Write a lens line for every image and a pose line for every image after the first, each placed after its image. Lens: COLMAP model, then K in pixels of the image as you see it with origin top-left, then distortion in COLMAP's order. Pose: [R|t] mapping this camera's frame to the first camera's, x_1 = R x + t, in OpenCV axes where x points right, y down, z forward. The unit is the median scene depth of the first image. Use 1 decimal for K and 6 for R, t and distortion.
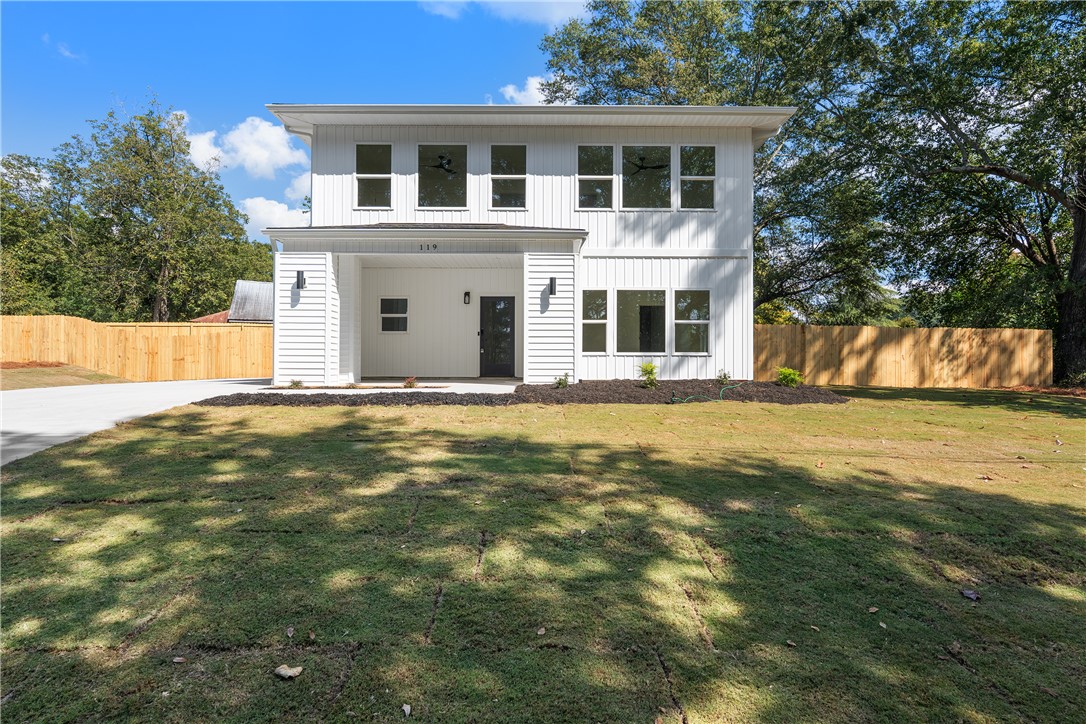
lens RADIAL K [[562.6, 0, 522.4], [0, 562.6, 354.9], [0, 0, 1]] dist [-0.003466, -0.000081]
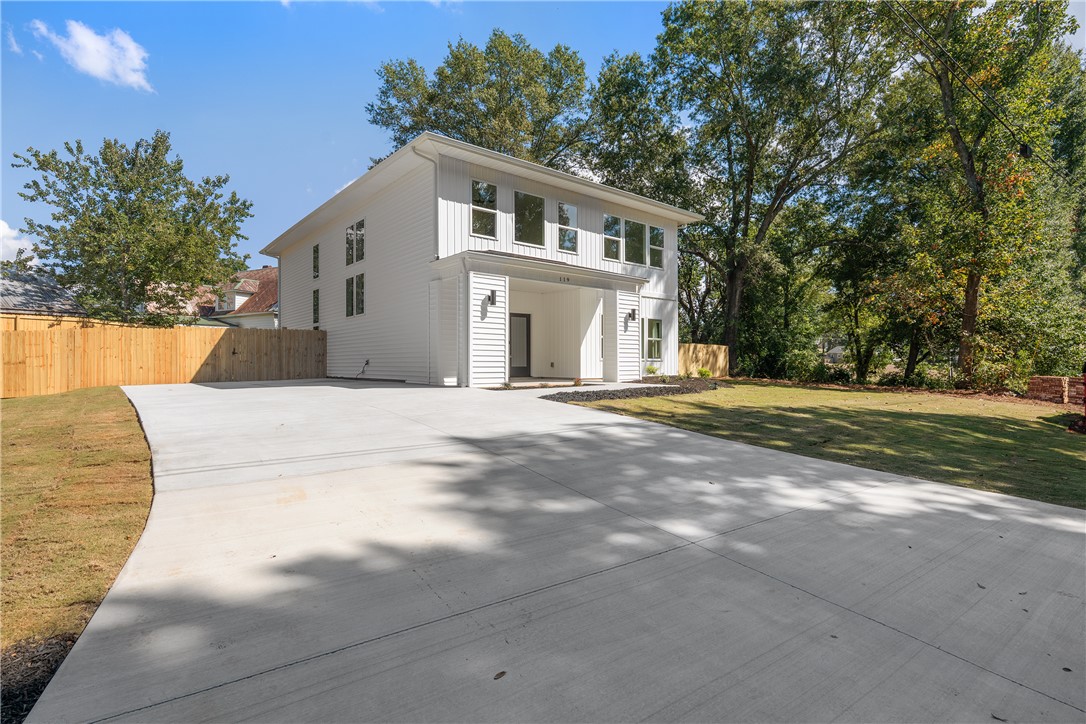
lens RADIAL K [[565.0, 0, 543.4], [0, 565.0, 361.3], [0, 0, 1]] dist [-0.000413, -0.000008]
pose [[0.752215, 0.000040, 0.658917, -0.965089], [-0.008493, 0.999918, 0.009635, -0.008600], [-0.658863, -0.012844, 0.752154, 0.011110]]
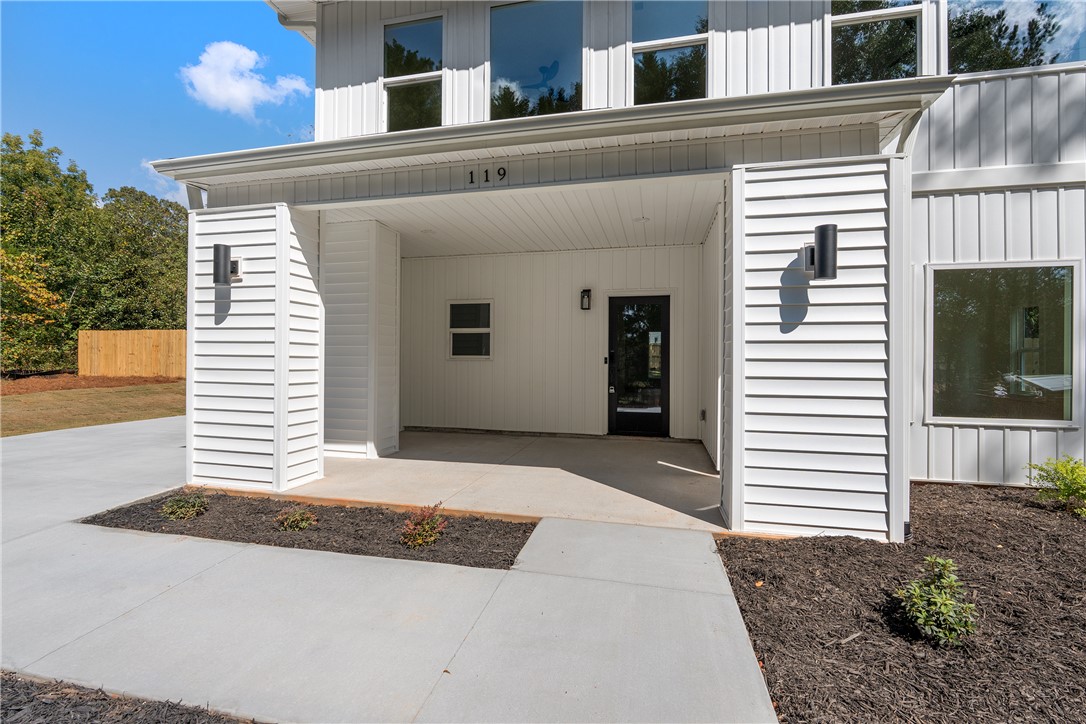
lens RADIAL K [[488.0, 0, 539.1], [0, 488.0, 356.7], [0, 0, 1]] dist [-0.008398, 0.000693]
pose [[0.978227, 0.000165, -0.207536, -0.047377], [0.000538, 0.999994, 0.003332, -0.050390], [0.207536, -0.003372, 0.978222, 0.570138]]
